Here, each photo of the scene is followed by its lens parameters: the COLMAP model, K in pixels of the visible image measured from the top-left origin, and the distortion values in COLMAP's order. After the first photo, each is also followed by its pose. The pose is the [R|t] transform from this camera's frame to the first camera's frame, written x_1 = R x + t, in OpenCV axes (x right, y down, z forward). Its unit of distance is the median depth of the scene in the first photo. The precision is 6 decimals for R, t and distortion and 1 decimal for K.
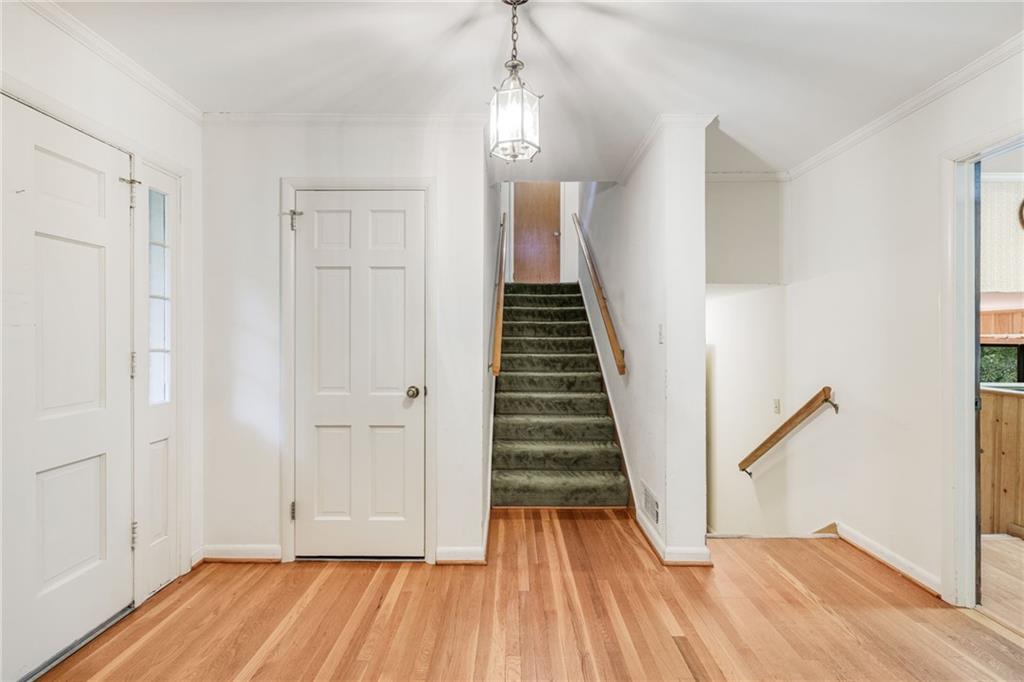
lens RADIAL K [[431.4, 0, 515.4], [0, 431.4, 332.5], [0, 0, 1]] dist [0.001857, 0.000668]
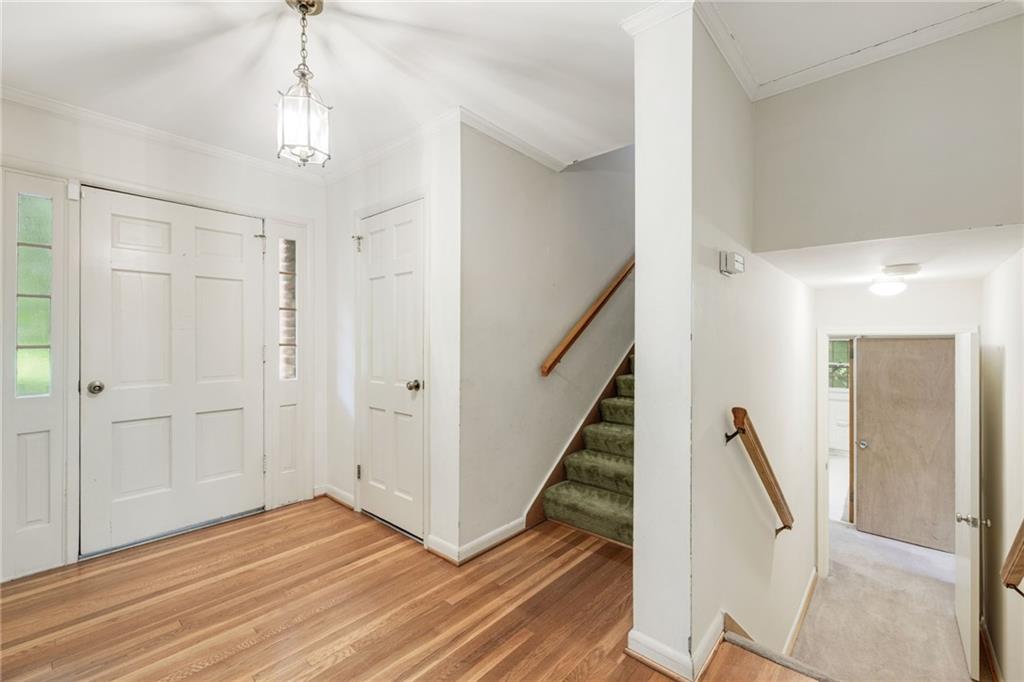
lens RADIAL K [[431.4, 0, 515.4], [0, 431.4, 332.5], [0, 0, 1]] dist [0.001857, 0.000668]
pose [[0.755133, -0.011461, -0.655471, 0.680933], [0.011928, 0.999922, -0.003742, 0.011963], [0.655463, -0.004992, 0.755211, 0.347857]]
